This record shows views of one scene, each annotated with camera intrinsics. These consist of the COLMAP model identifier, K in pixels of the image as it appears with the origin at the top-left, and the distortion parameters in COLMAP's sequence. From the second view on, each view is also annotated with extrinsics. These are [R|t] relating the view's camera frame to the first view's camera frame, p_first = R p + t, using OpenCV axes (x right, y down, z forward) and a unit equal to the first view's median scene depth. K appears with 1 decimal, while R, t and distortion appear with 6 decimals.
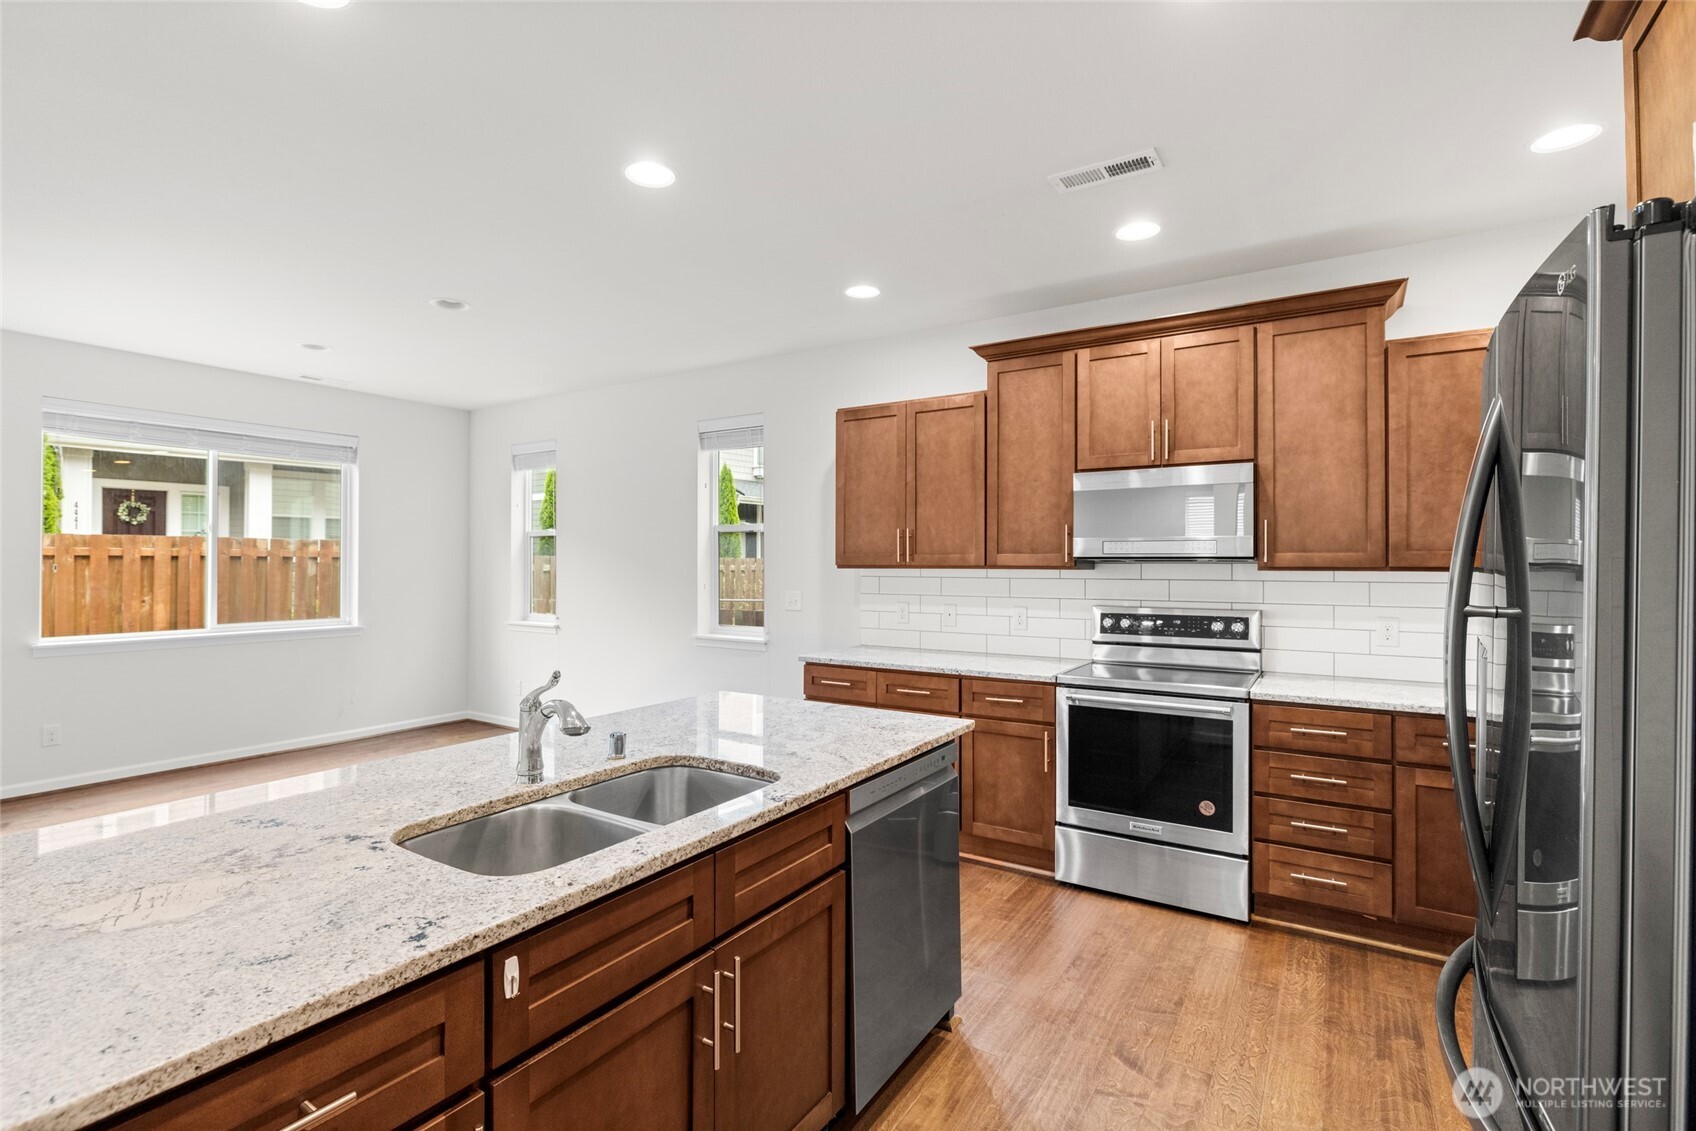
lens RADIAL K [[780.2, 0, 842.3], [0, 780.2, 559.7], [0, 0, 1]] dist [-0.015287, 0.005733]
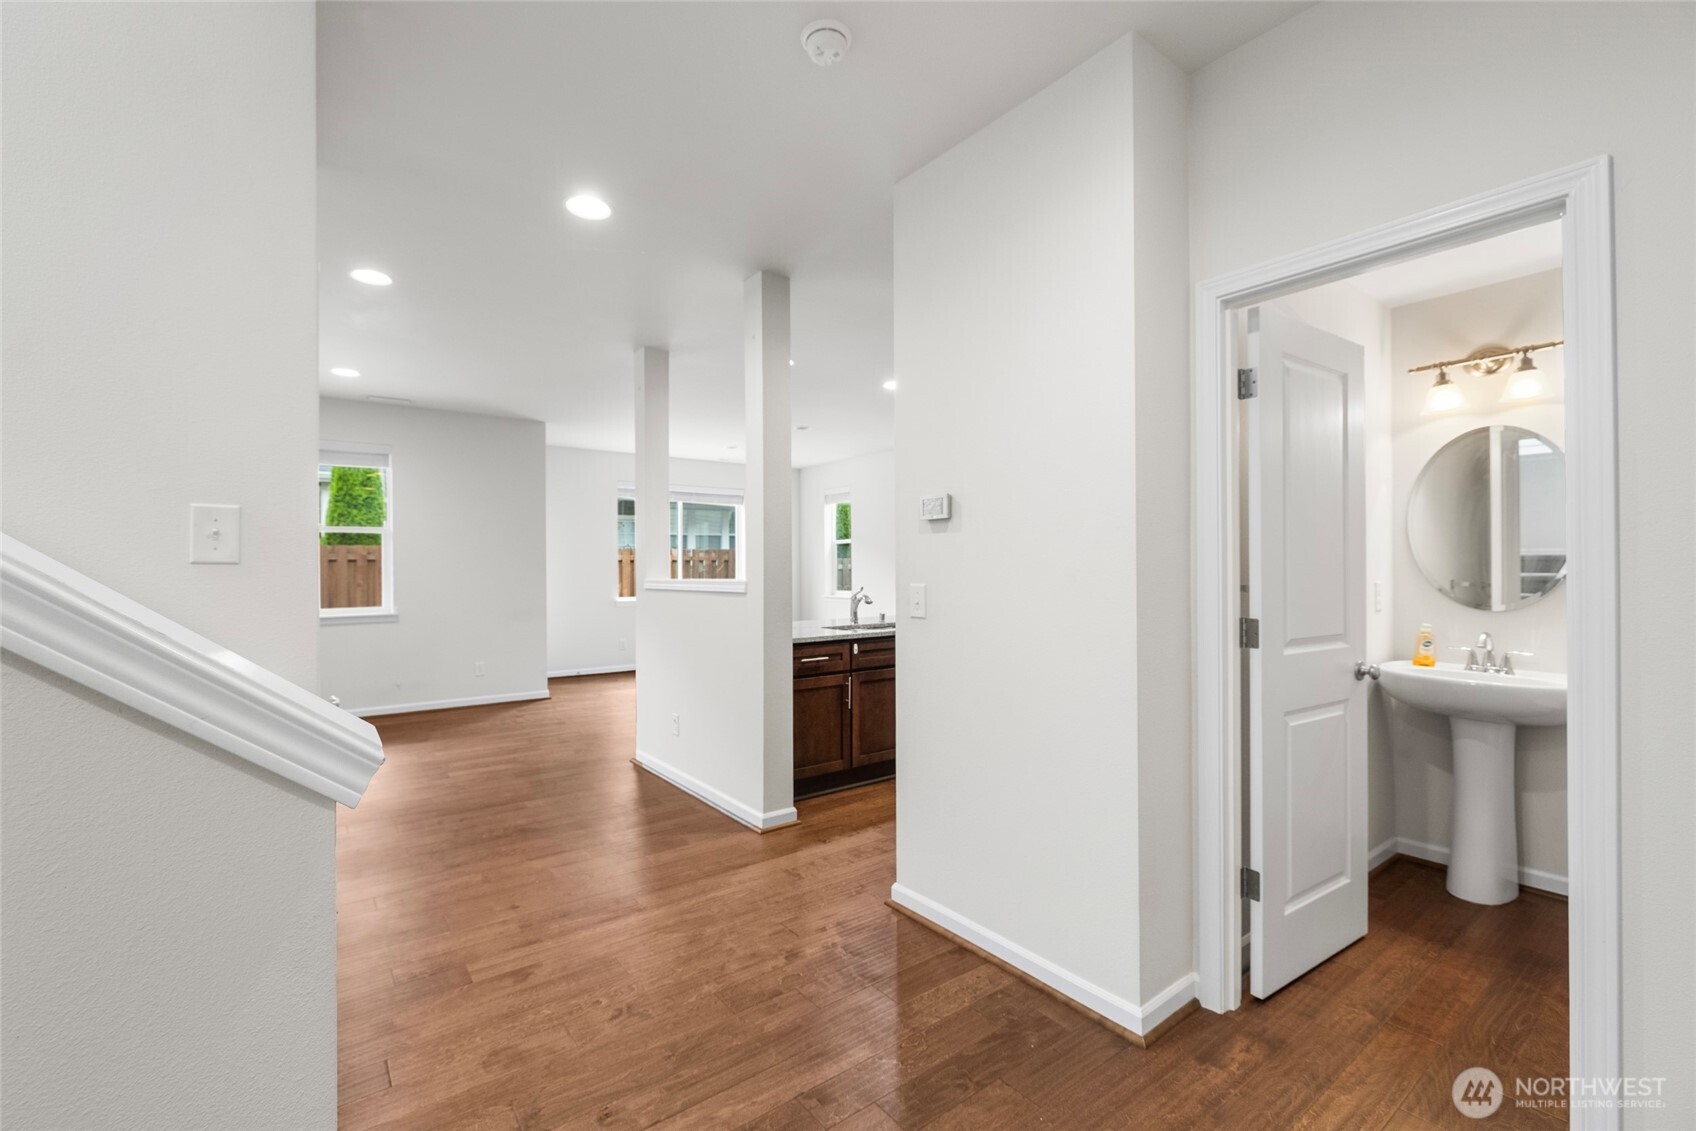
lens RADIAL K [[722.4, 0, 840.2], [0, 722.4, 567.2], [0, 0, 1]] dist [-0.000402, -0.000117]
pose [[0.938489, -0.008645, -0.345200, 0.233818], [0.010357, 0.999942, 0.003116, 0.024365], [0.345153, -0.006500, 0.938524, -0.743653]]
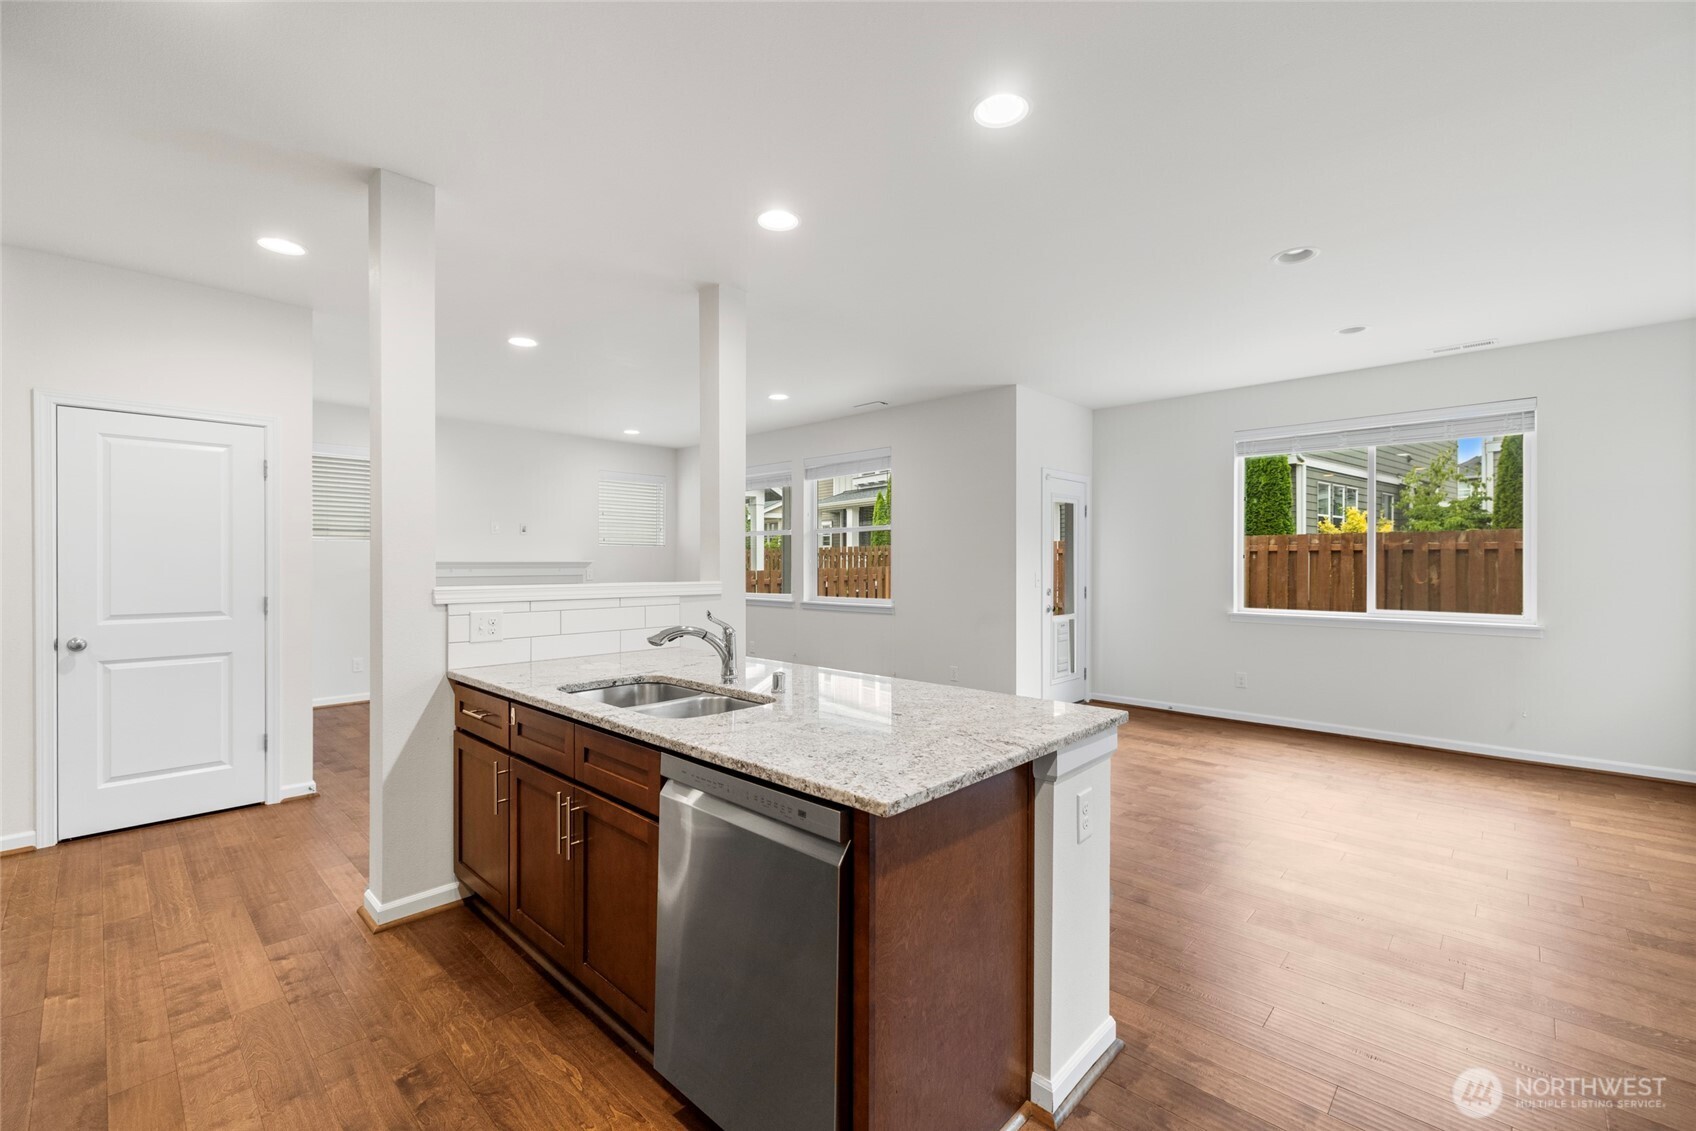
lens RADIAL K [[714.8, 0, 844.0], [0, 714.8, 563.4], [0, 0, 1]] dist [0.000017, -0.000139]
pose [[-0.190151, 0.000242, -0.981755, 0.420813], [0.005938, 0.999982, -0.000904, 0.023234], [0.981737, -0.006002, -0.190149, 0.669305]]
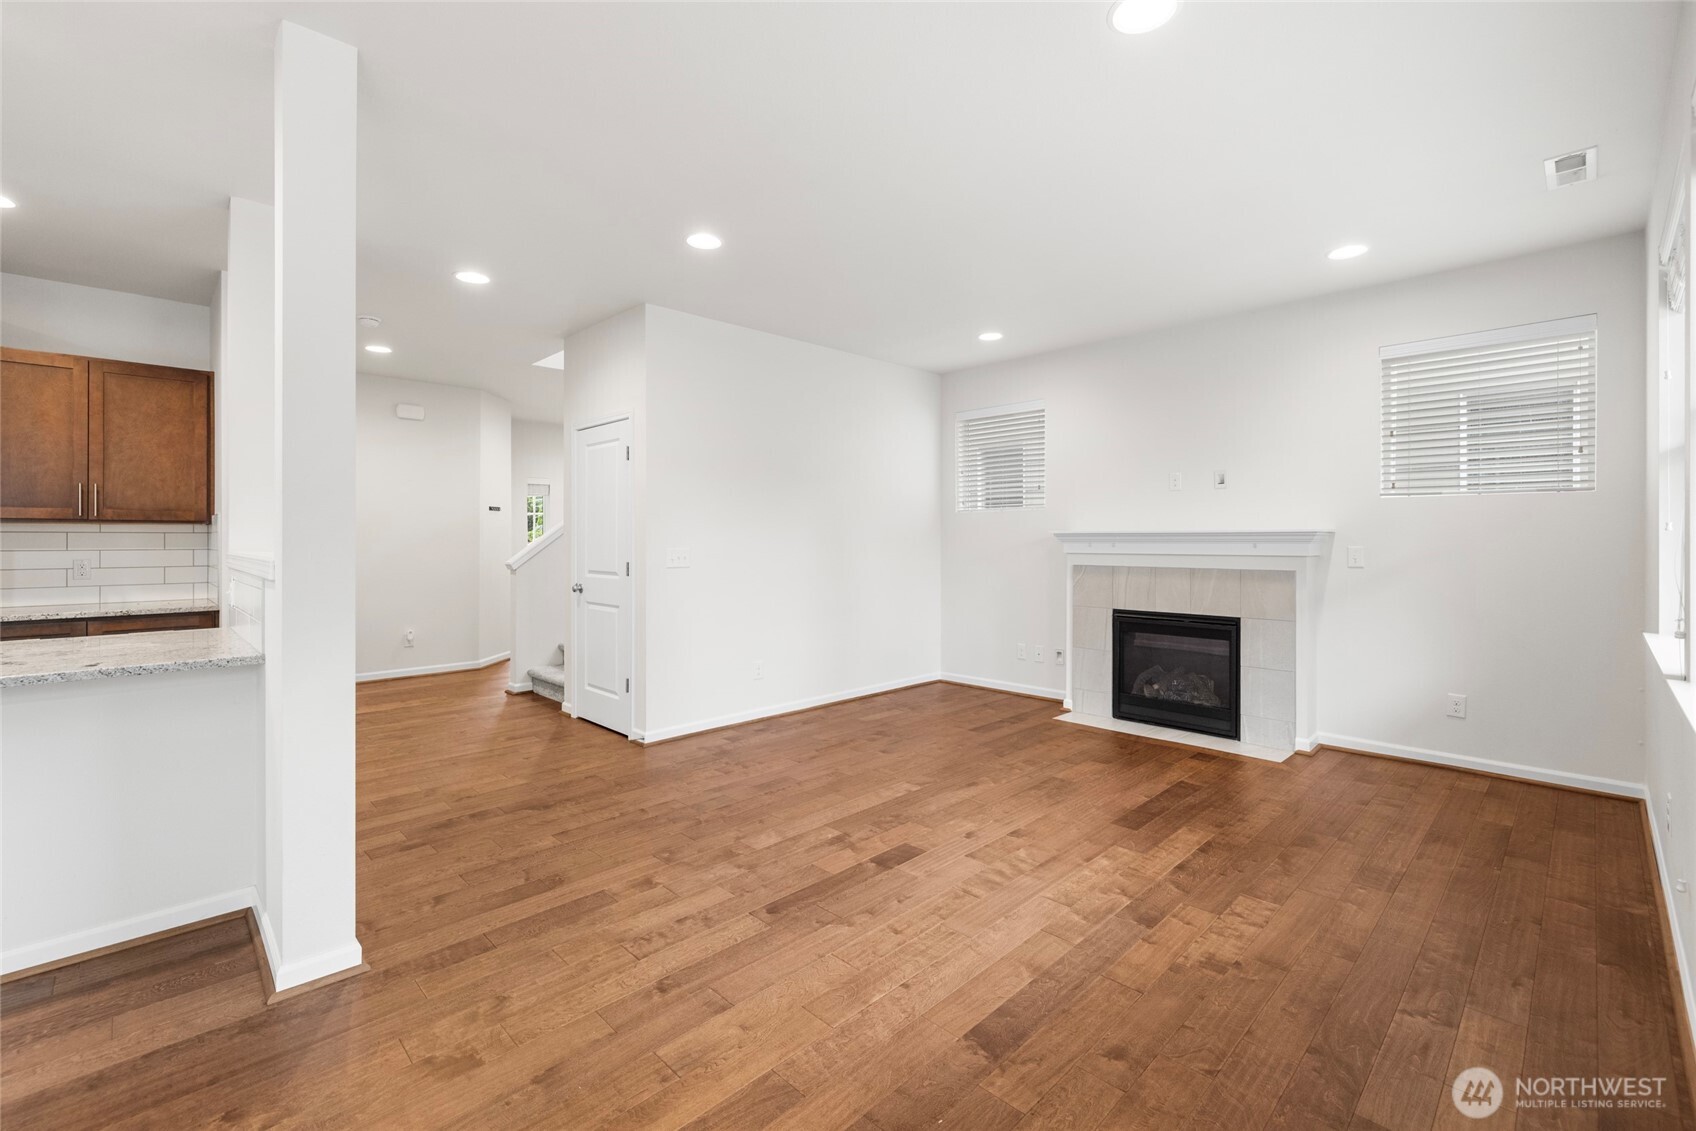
lens RADIAL K [[729.1, 0, 849.9], [0, 729.1, 539.8], [0, 0, 1]] dist [-0.000148, -0.000065]
pose [[-0.975850, -0.001385, 0.218439, -1.030296], [-0.002630, 0.999982, -0.005410, 0.032930], [-0.218428, -0.005854, -0.975836, 0.779403]]
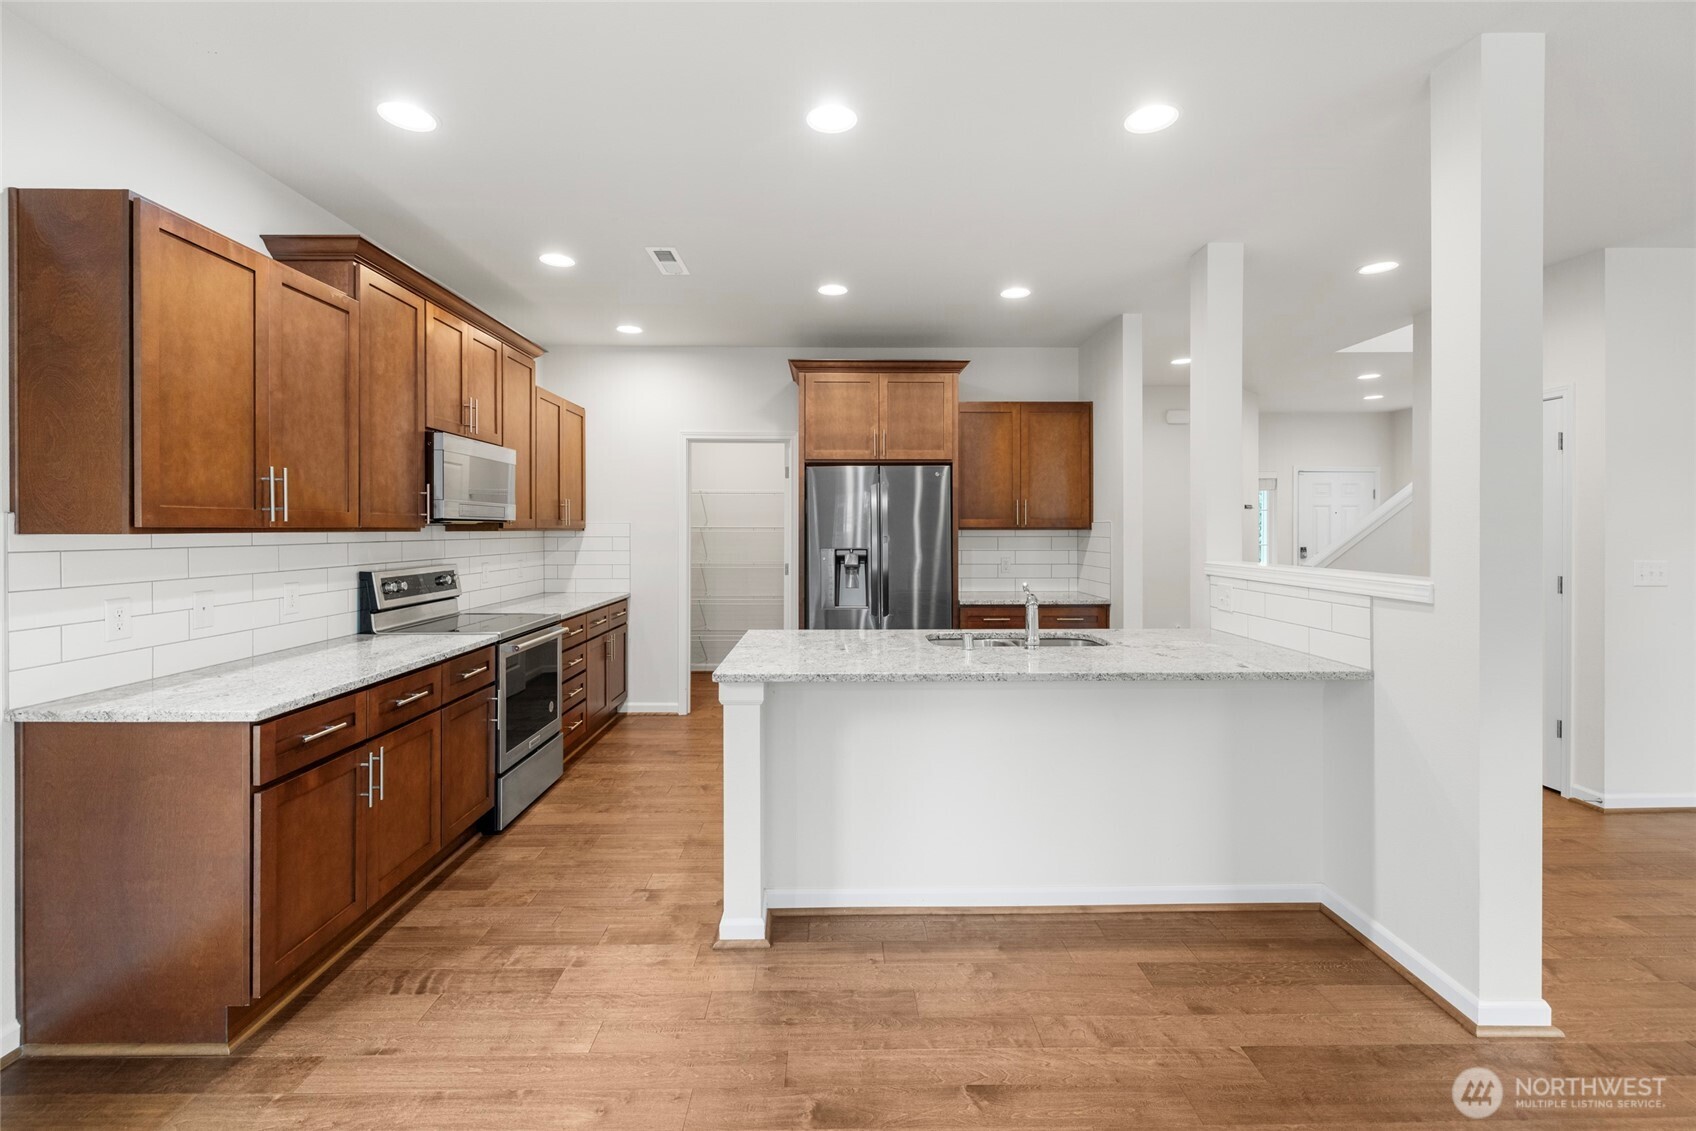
lens RADIAL K [[737.0, 0, 842.4], [0, 737.0, 528.1], [0, 0, 1]] dist [-0.000955, 0.000025]
pose [[-0.551095, -0.001194, 0.834441, -0.699201], [-0.005392, 0.999983, -0.002130, 0.007226], [-0.834425, -0.005673, -0.551093, 1.023748]]
